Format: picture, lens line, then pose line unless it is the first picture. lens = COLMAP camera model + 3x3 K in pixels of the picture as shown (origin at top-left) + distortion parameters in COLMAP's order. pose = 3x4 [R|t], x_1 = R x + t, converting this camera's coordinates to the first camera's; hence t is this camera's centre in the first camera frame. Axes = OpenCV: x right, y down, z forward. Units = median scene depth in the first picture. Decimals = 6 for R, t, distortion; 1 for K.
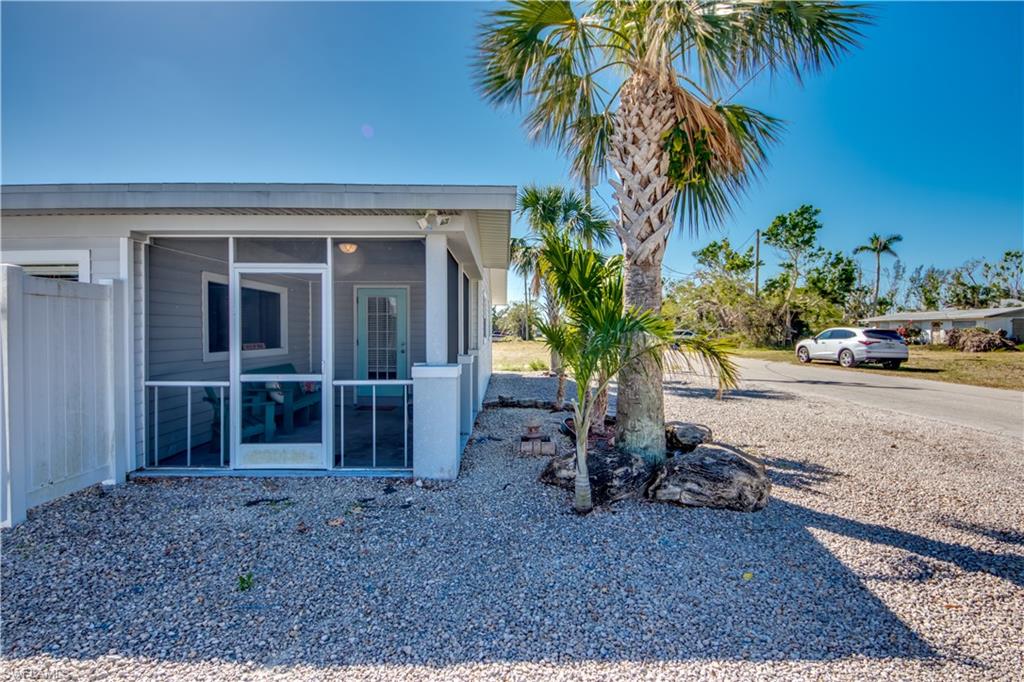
lens RADIAL K [[489.1, 0, 512.0], [0, 489.1, 341.0], [0, 0, 1]] dist [0.001348, 0.000062]
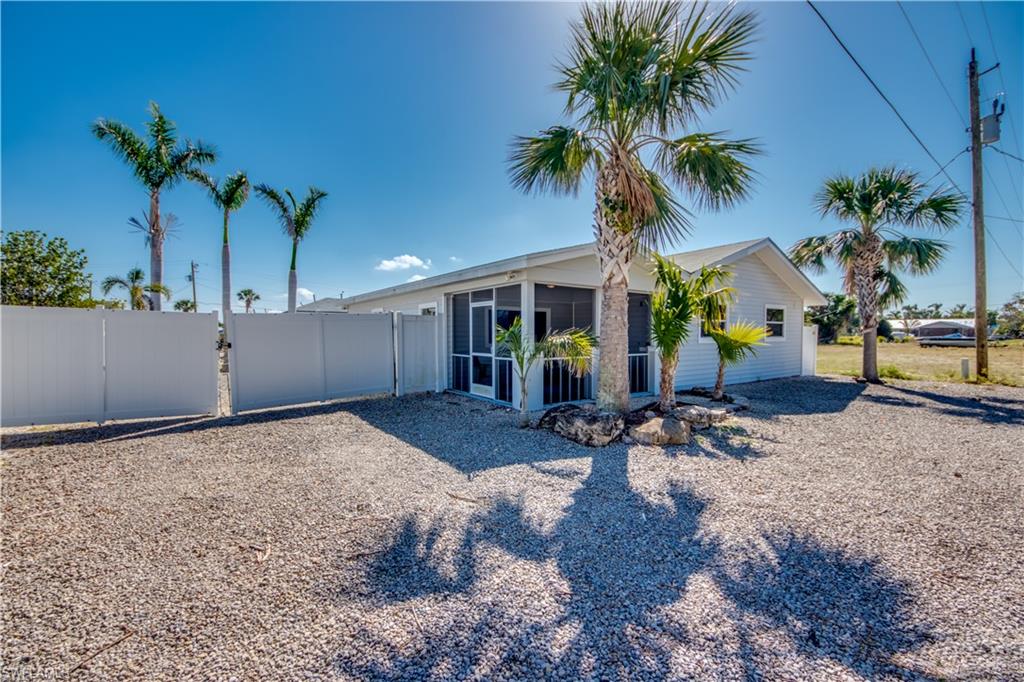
lens RADIAL K [[441.8, 0, 512.0], [0, 441.8, 341.0], [0, 0, 1]] dist [-0.000614, -0.000059]
pose [[0.572172, 0.012951, -0.820031, 0.676095], [-0.015464, 0.999868, 0.005001, 0.001743], [0.819988, 0.009819, 0.572297, -0.008039]]
